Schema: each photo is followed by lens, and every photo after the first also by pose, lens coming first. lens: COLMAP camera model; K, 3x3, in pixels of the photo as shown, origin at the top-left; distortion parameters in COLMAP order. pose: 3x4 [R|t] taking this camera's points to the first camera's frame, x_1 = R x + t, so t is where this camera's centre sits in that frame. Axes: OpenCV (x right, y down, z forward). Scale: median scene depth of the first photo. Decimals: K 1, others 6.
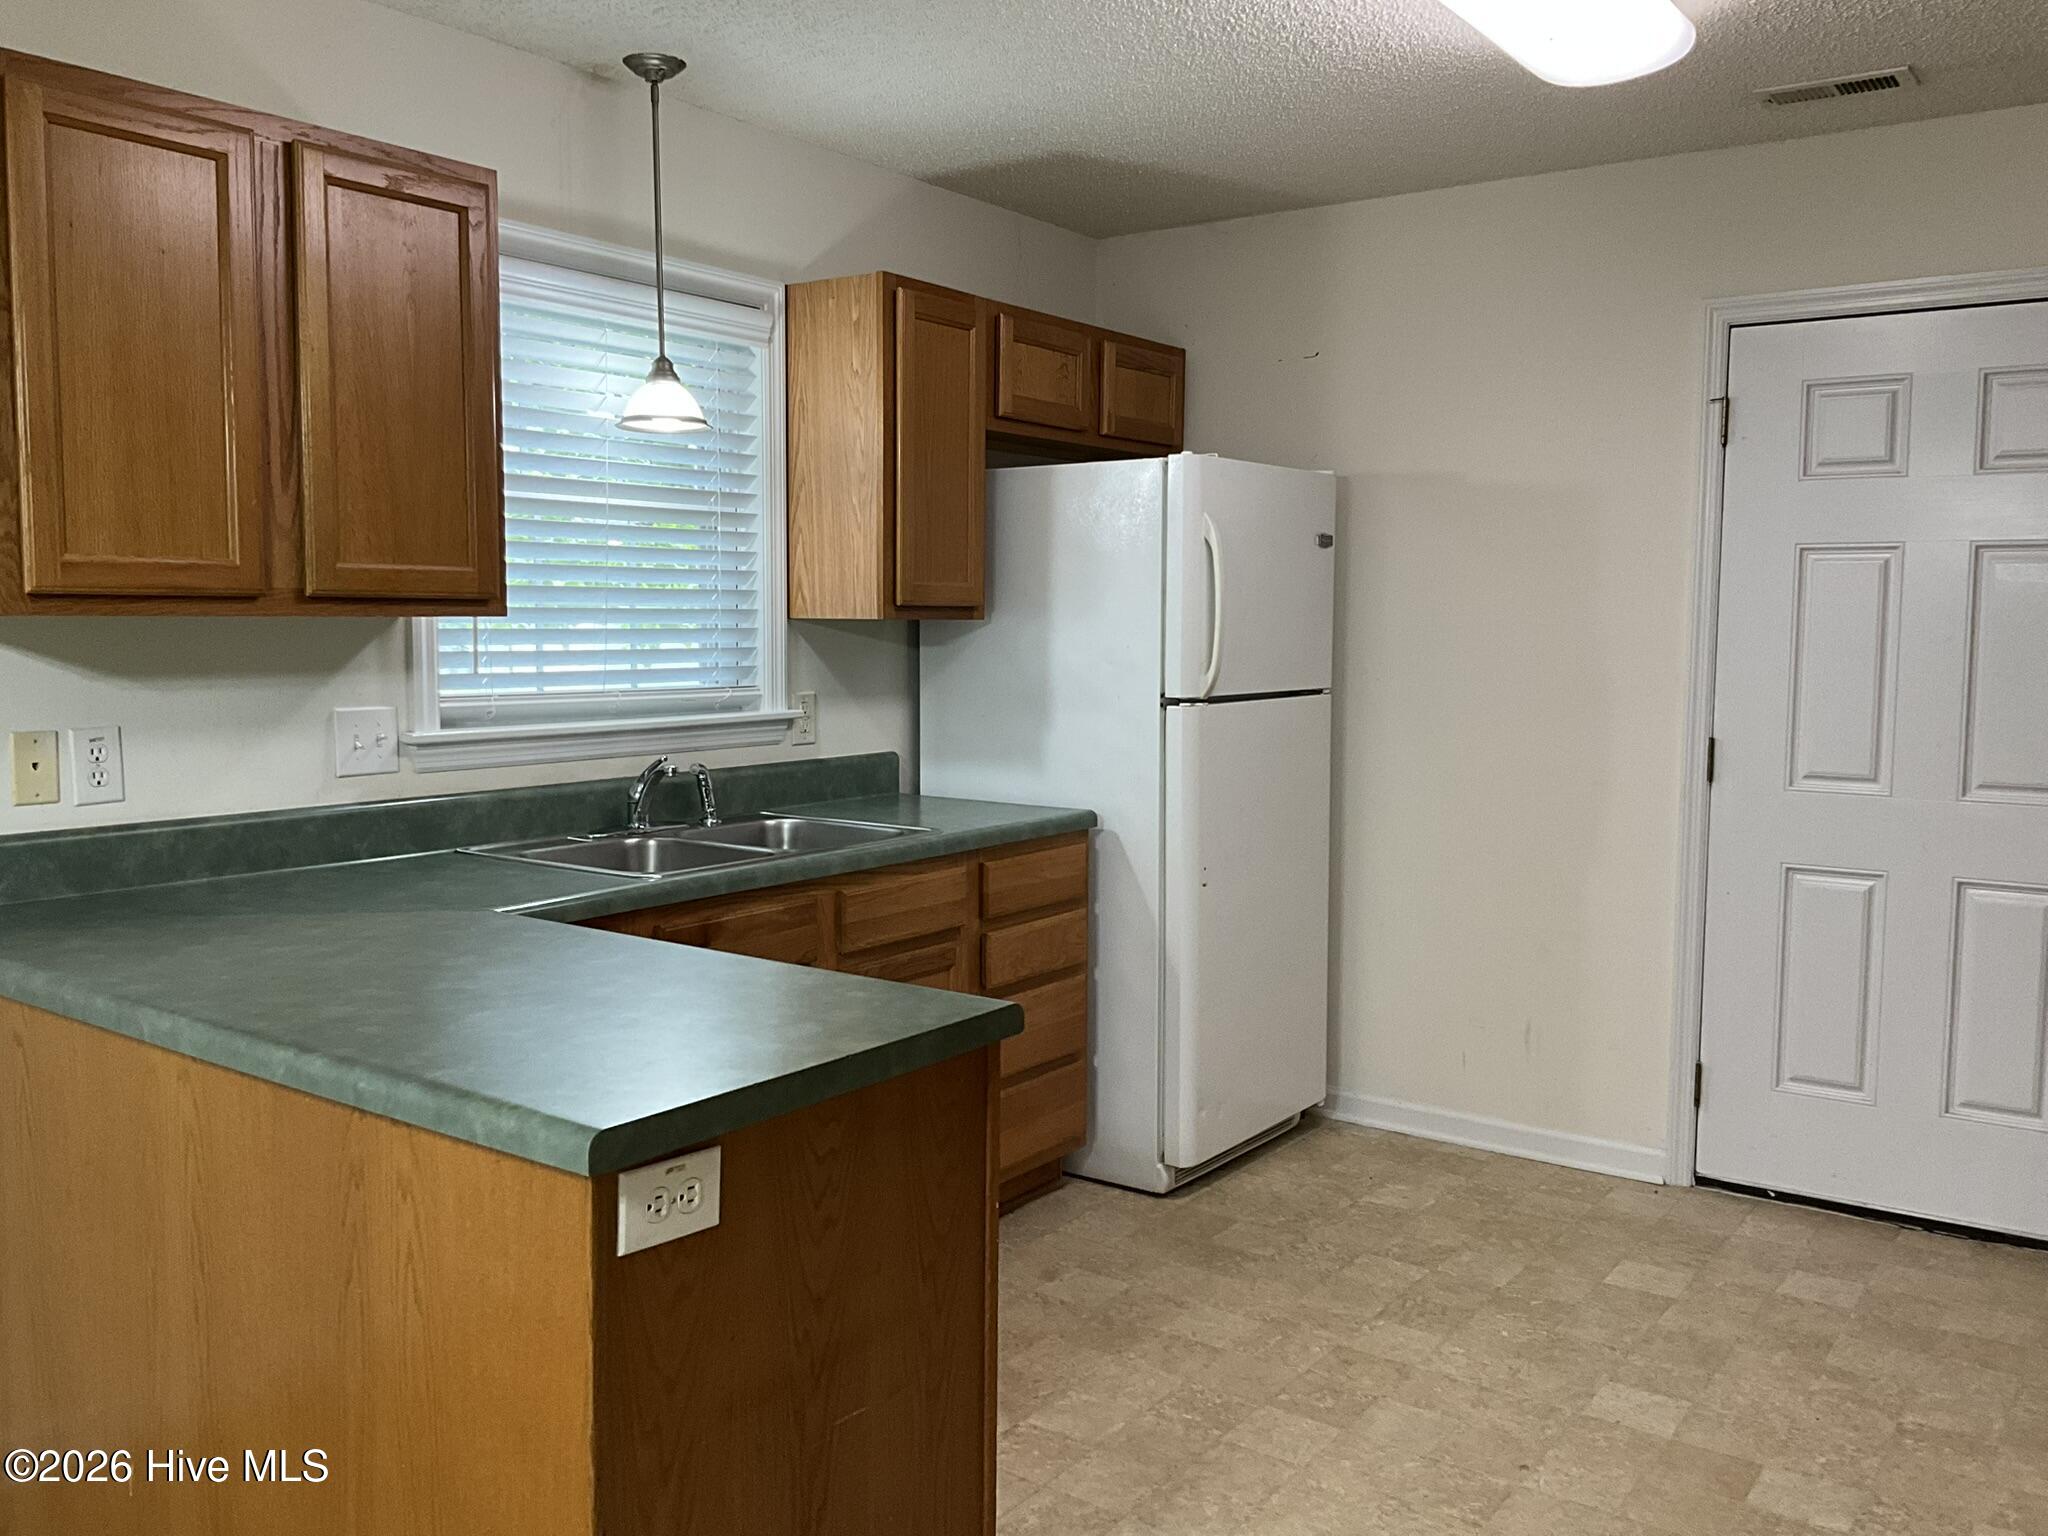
lens RADIAL K [[1692.4, 0, 1024.0], [0, 1692.4, 768.0], [0, 0, 1]] dist [0.106859, -0.218086]
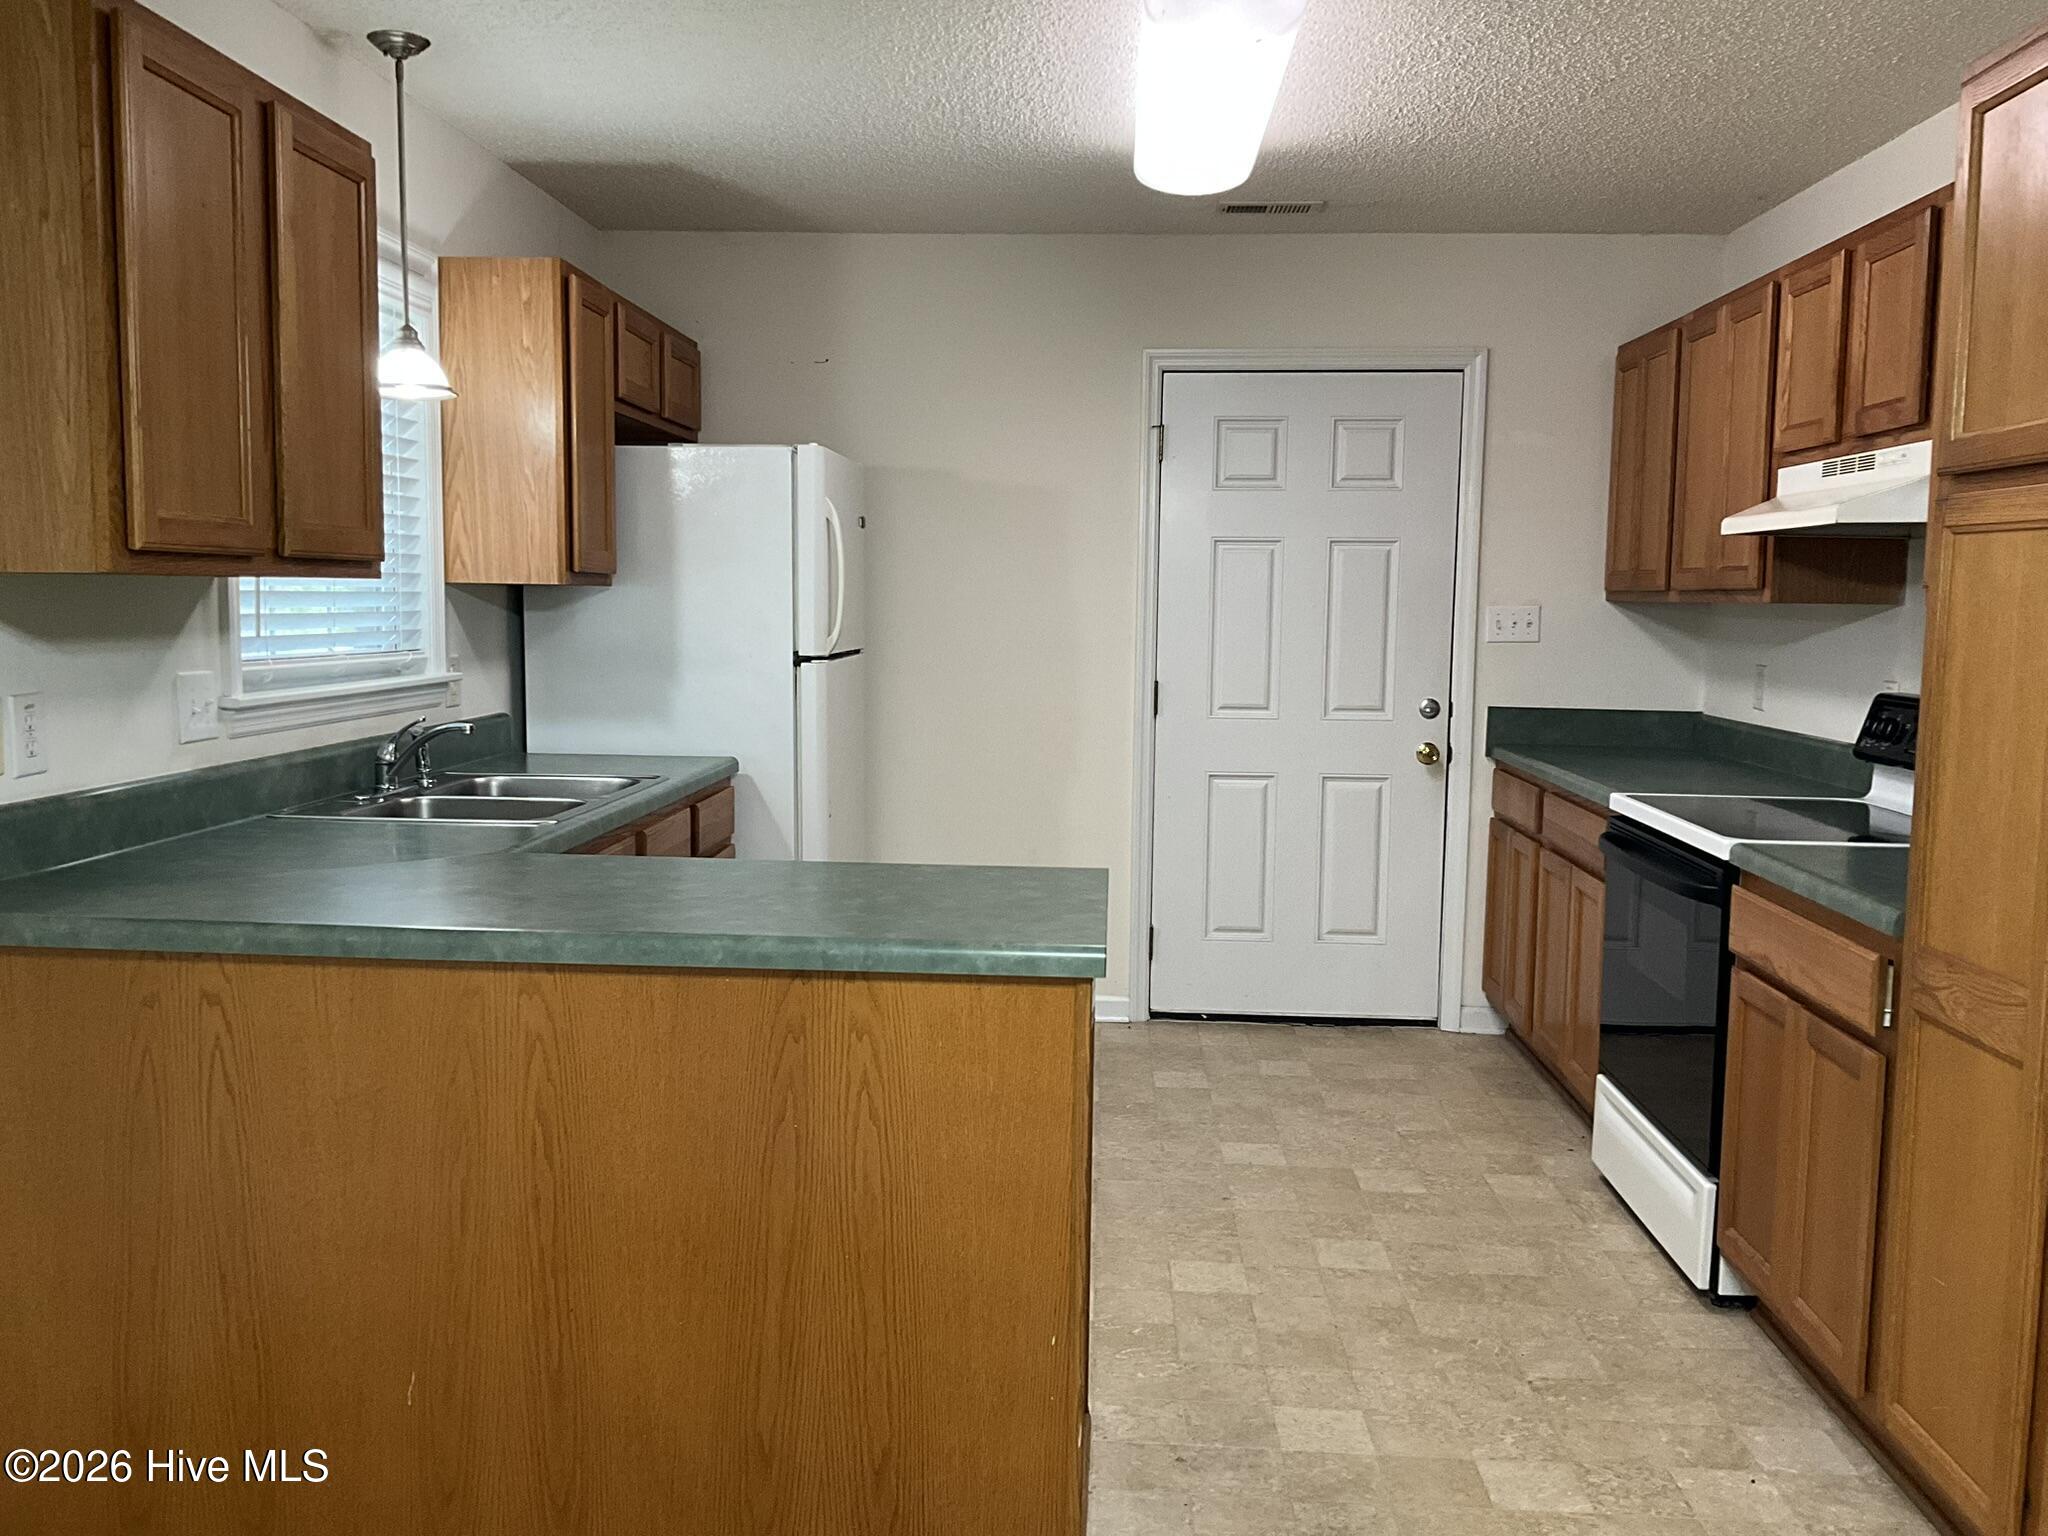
lens RADIAL K [[1692.4, 0, 1024.0], [0, 1692.4, 768.0], [0, 0, 1]] dist [0.106859, -0.218086]
pose [[0.840434, -0.049325, 0.539665, -0.435086], [0.040908, 0.998782, 0.027582, 0.009854], [-0.540368, -0.001104, 0.841428, -0.058582]]
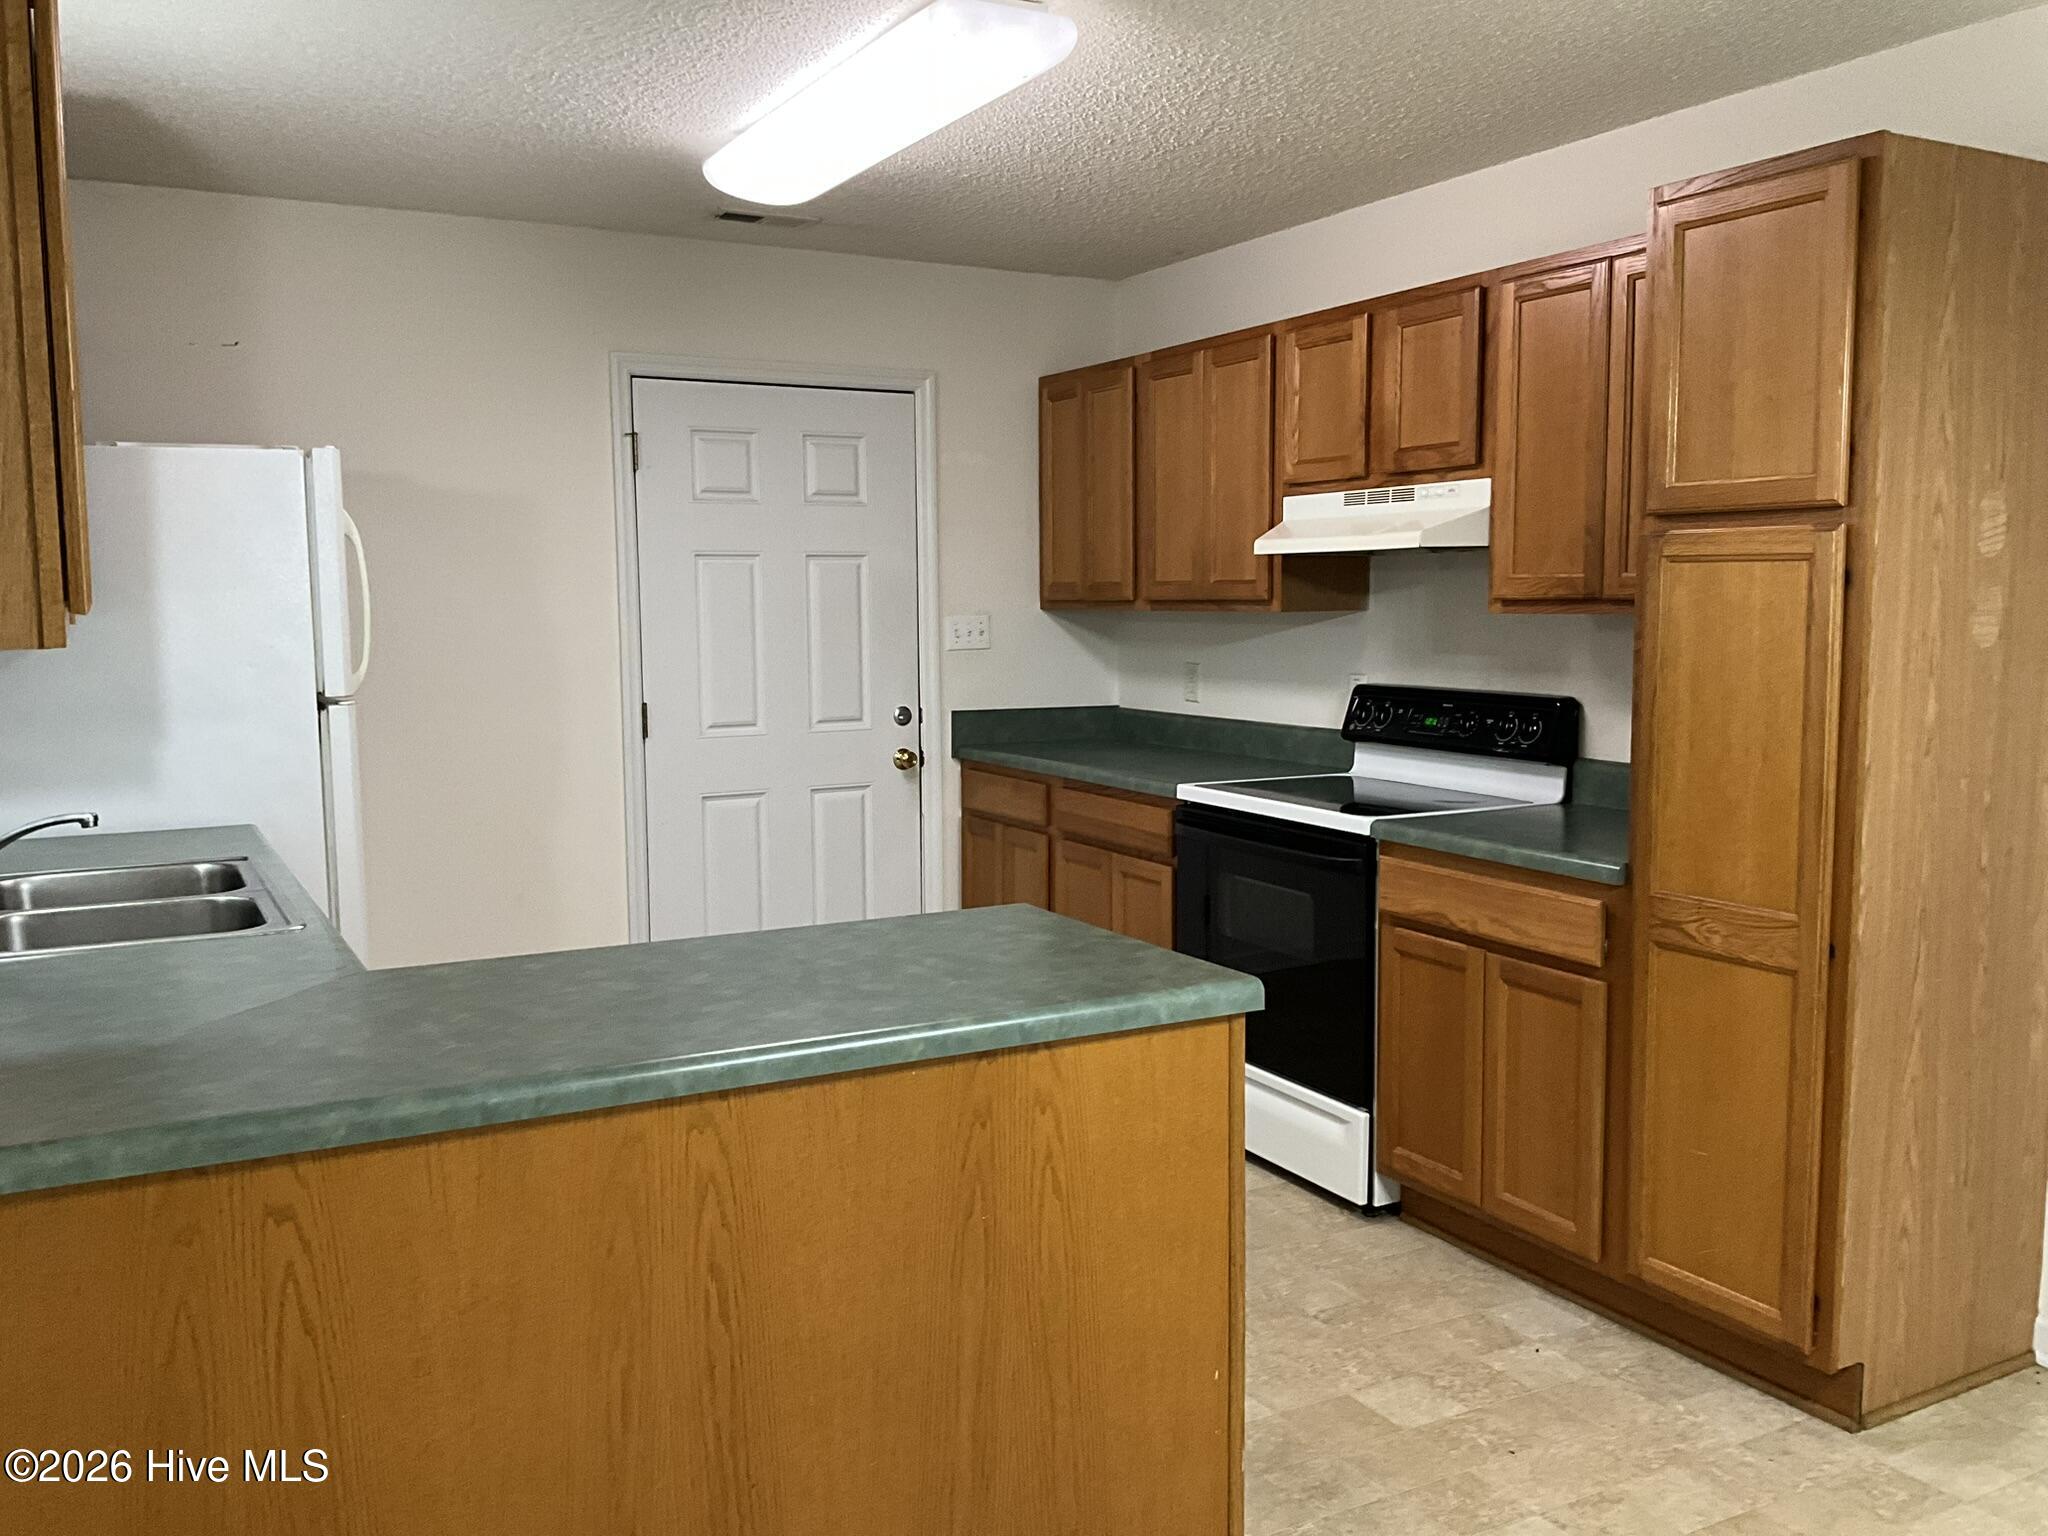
lens RADIAL K [[1692.4, 0, 1024.0], [0, 1692.4, 768.0], [0, 0, 1]] dist [0.106859, -0.218086]
pose [[0.427977, -0.101646, 0.898056, -0.662122], [0.091762, 0.993408, 0.068708, -0.033391], [-0.899119, 0.053002, 0.434483, 0.225551]]
